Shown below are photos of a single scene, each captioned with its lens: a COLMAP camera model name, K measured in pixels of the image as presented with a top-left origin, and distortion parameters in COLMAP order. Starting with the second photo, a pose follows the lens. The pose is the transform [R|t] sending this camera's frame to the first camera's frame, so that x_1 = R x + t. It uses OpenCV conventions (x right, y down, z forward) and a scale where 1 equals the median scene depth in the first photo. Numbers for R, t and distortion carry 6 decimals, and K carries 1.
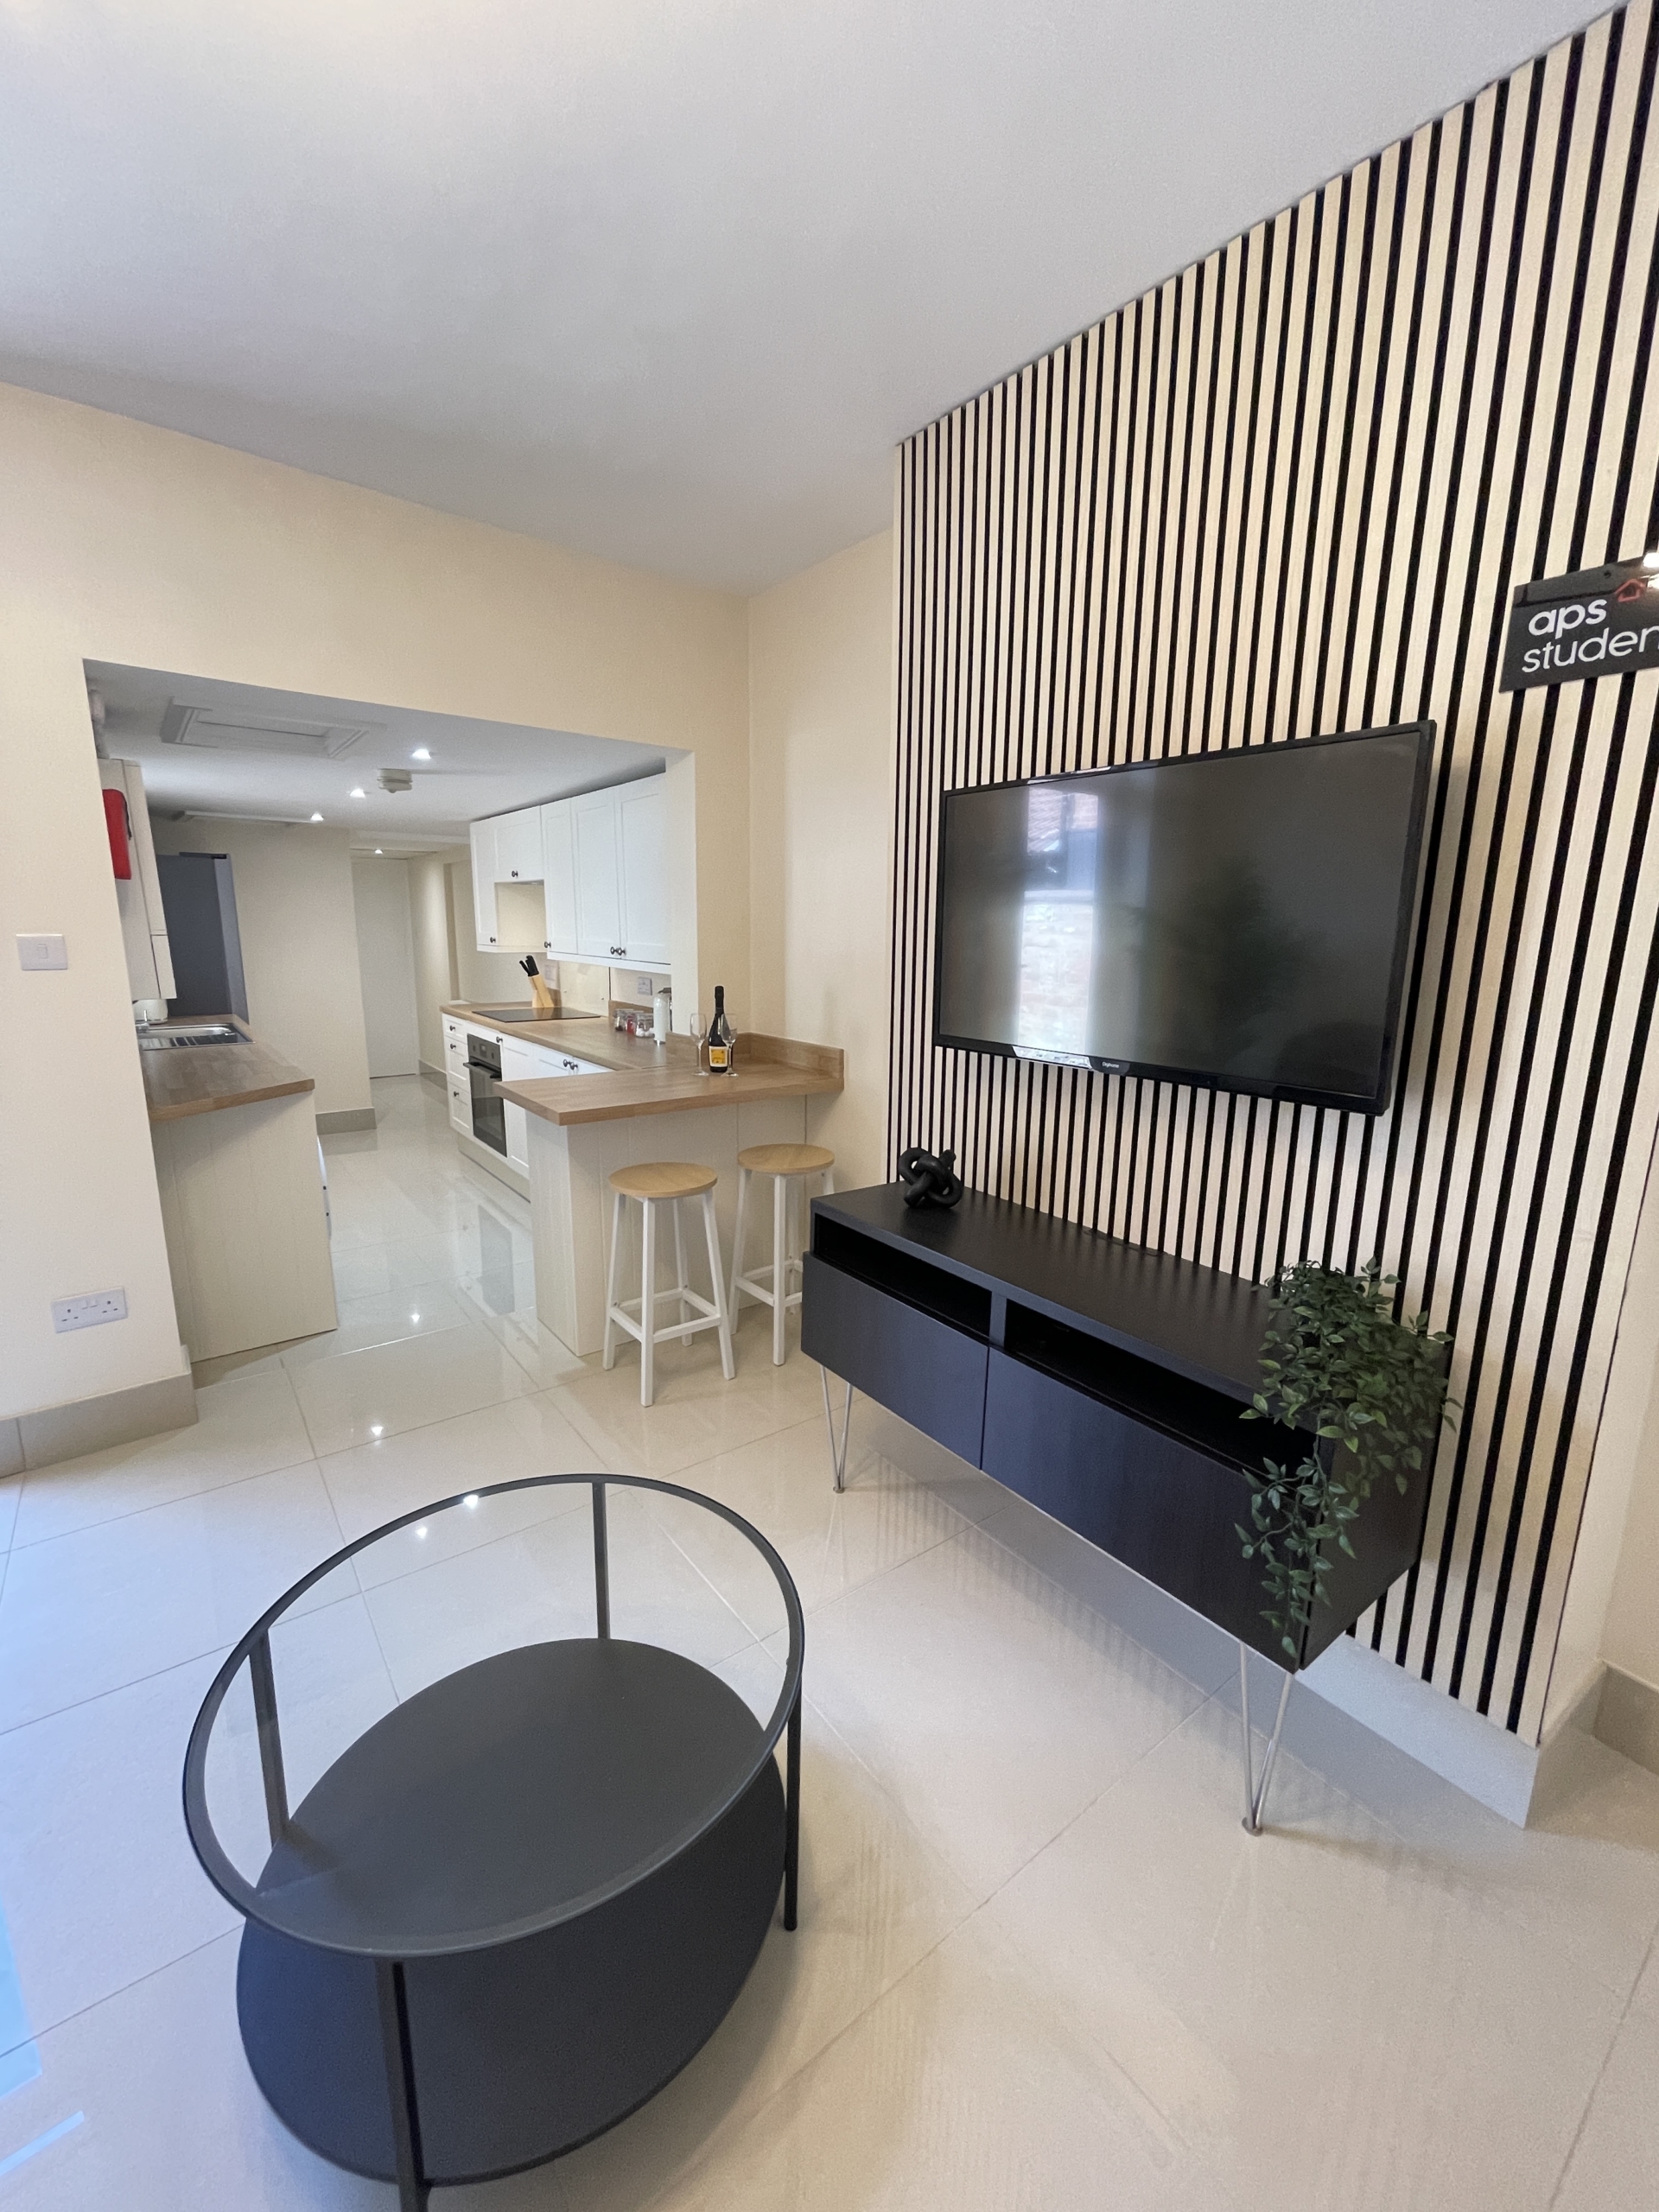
lens RADIAL K [[909.9, 0, 828.6], [0, 909.9, 1098.3], [0, 0, 1]] dist [-0.000367, -0.000071]
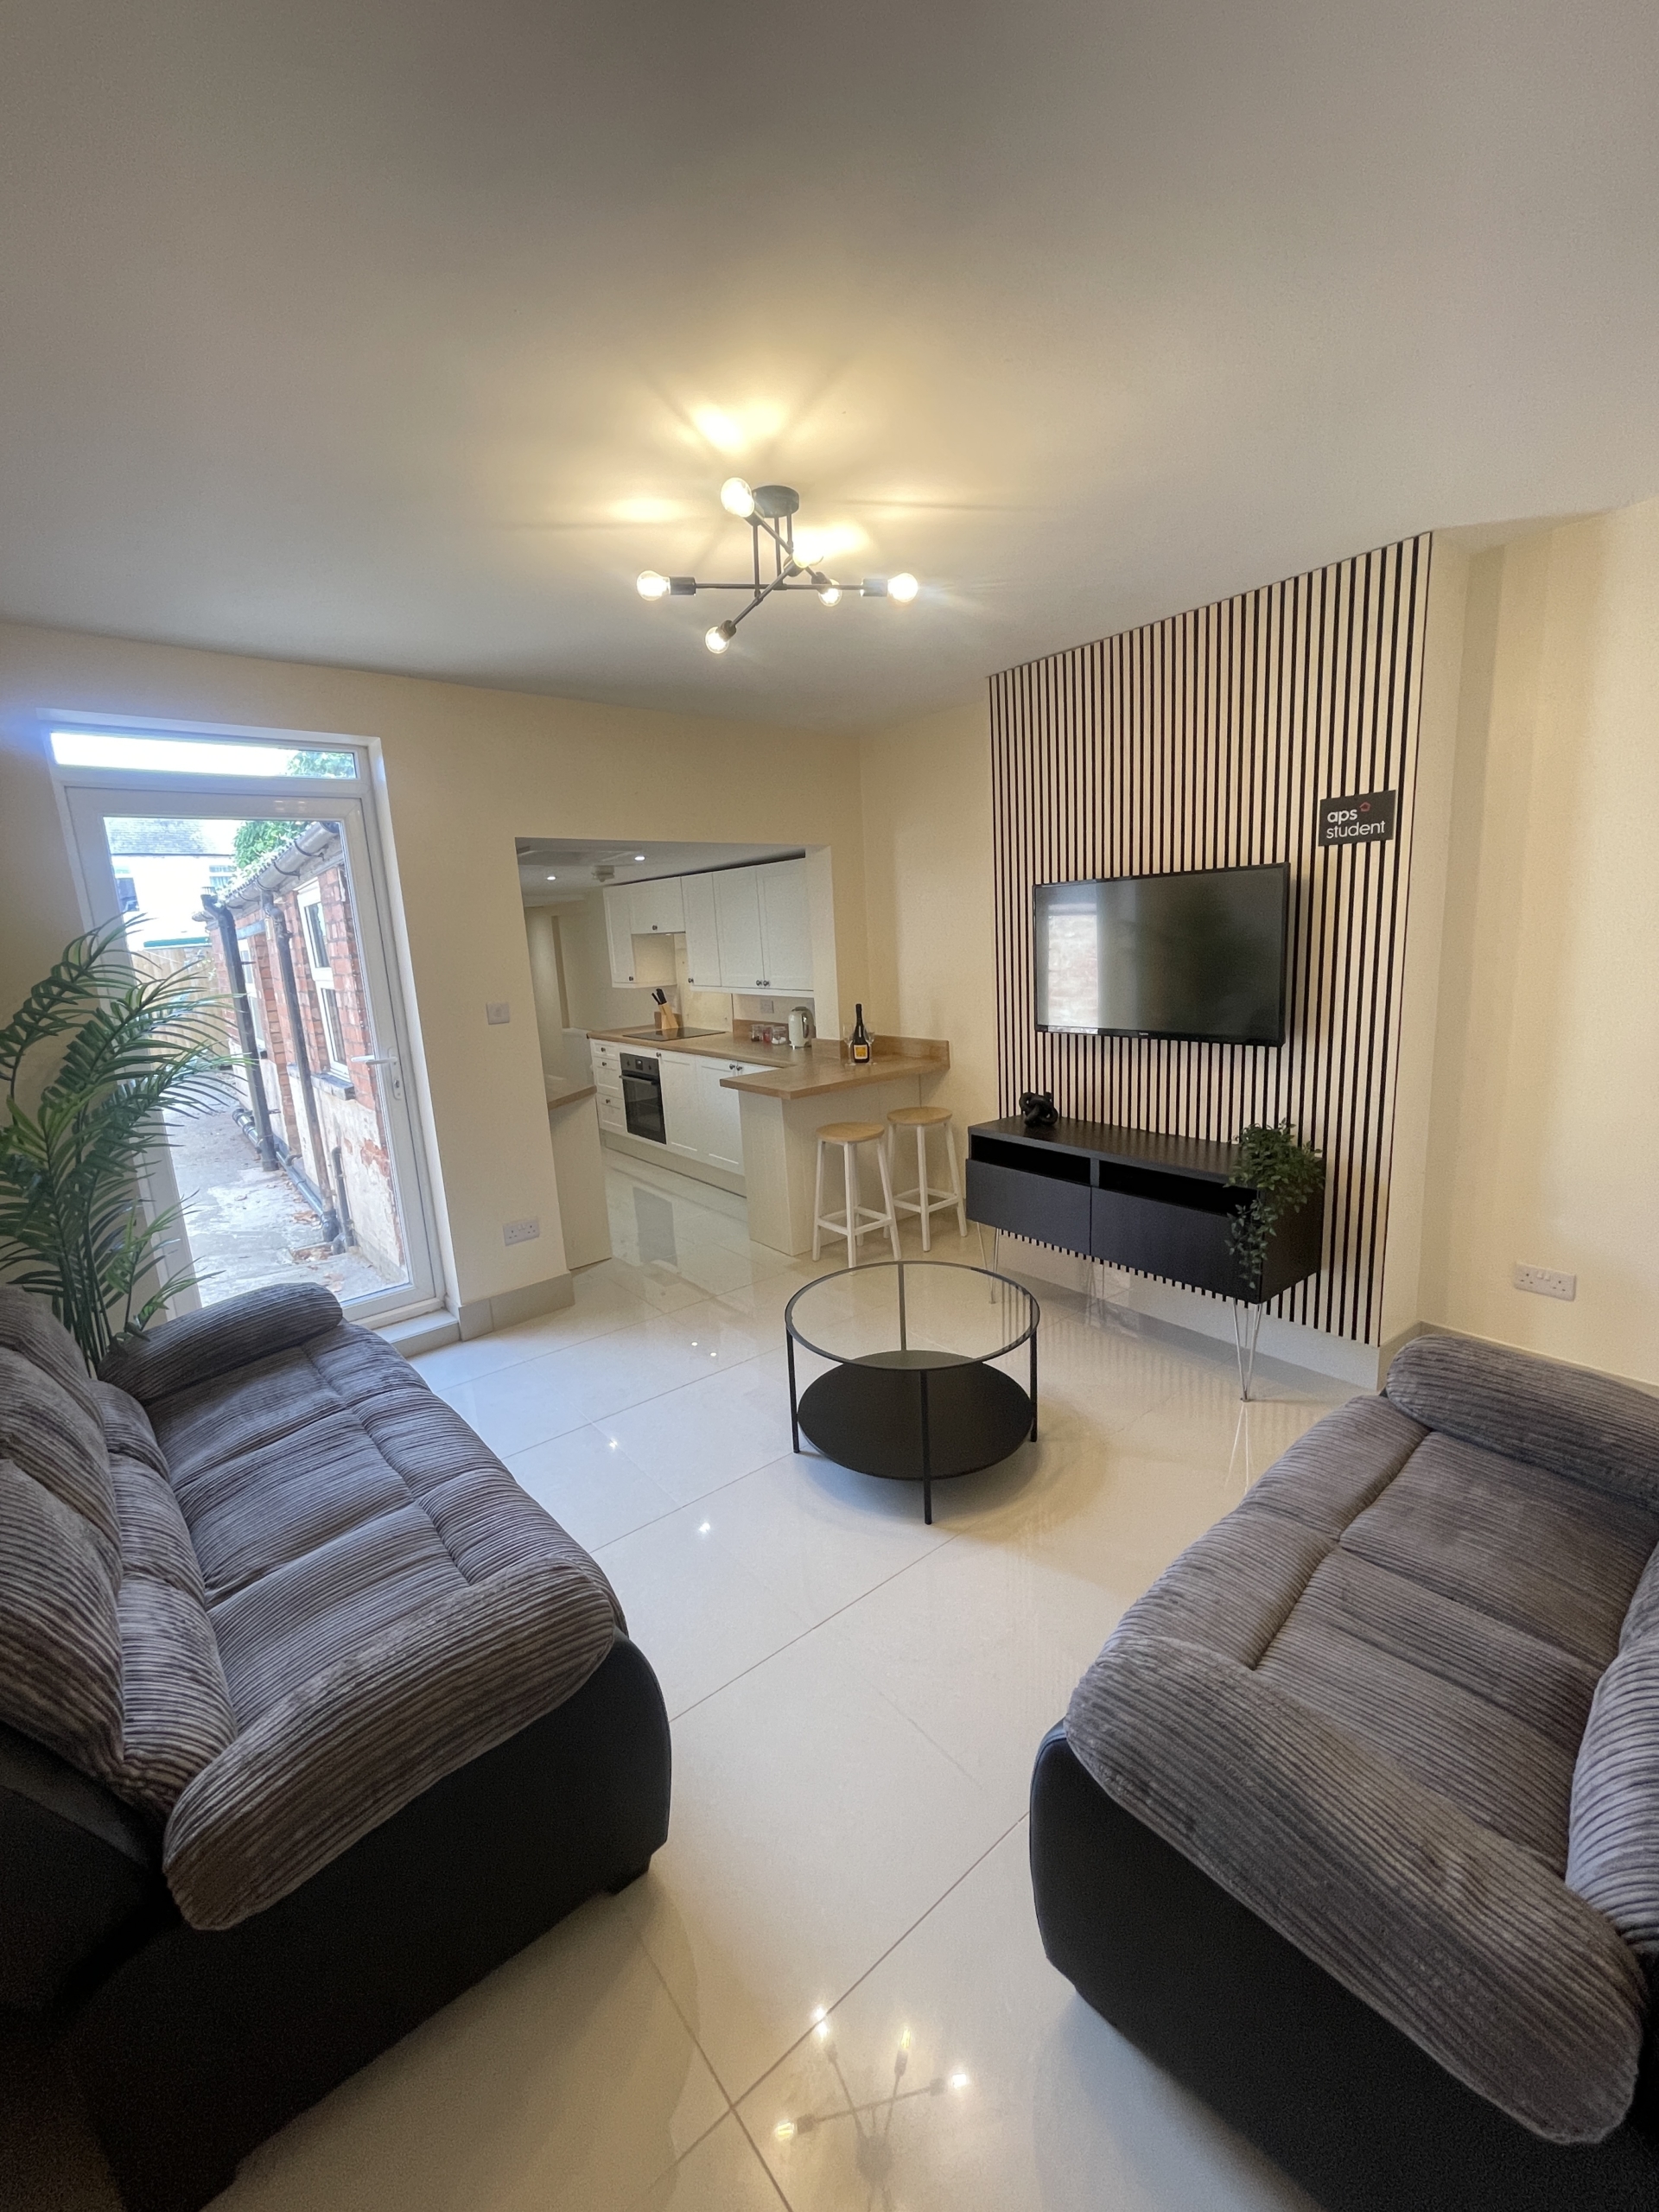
lens RADIAL K [[909.9, 0, 828.6], [0, 909.9, 1098.3], [0, 0, 1]] dist [-0.000367, -0.000071]
pose [[0.997432, -0.070296, 0.013729, -0.198504], [0.070376, 0.997506, -0.005399, 0.032565], [-0.013315, 0.006351, 0.999891, -0.458099]]
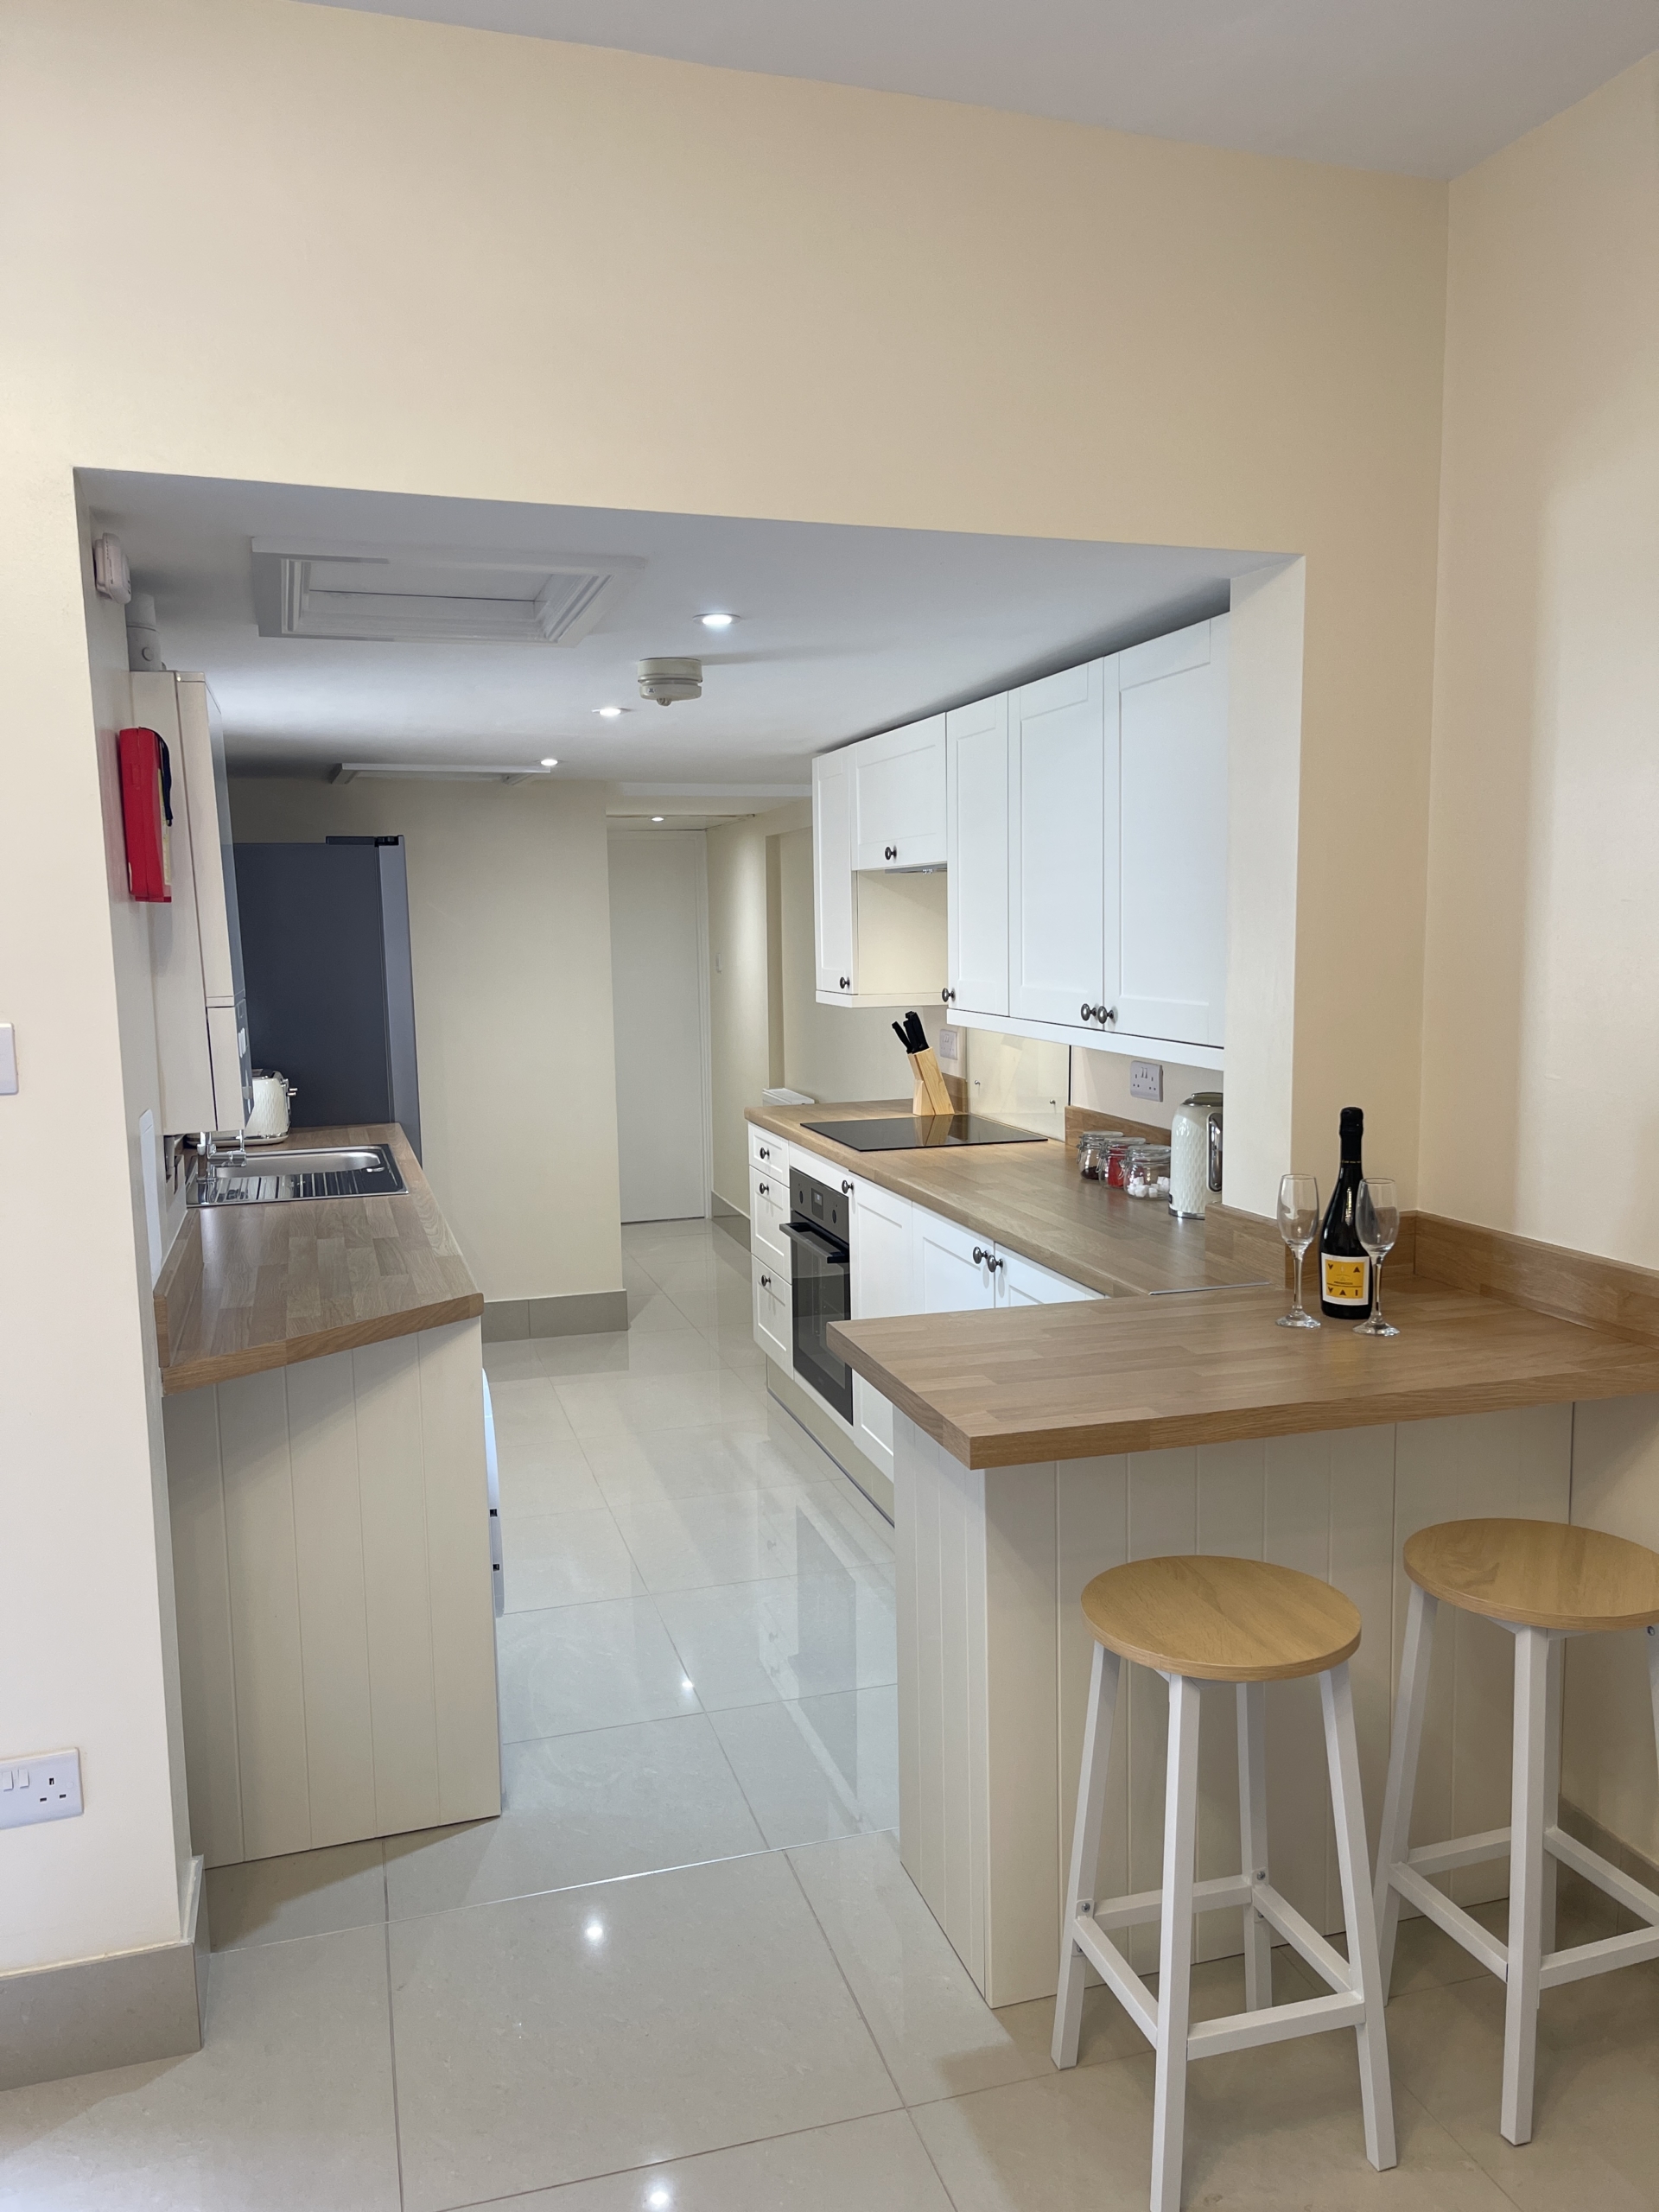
lens RADIAL K [[1681.0, 0, 836.1], [0, 1681.0, 1123.0], [0, 0, 1]] dist [0.130741, -0.201850]
pose [[0.936561, 0.015867, -0.350145, -0.069472], [-0.040397, 0.997204, -0.062865, -0.058953], [0.348168, 0.073022, 0.934584, 0.202256]]
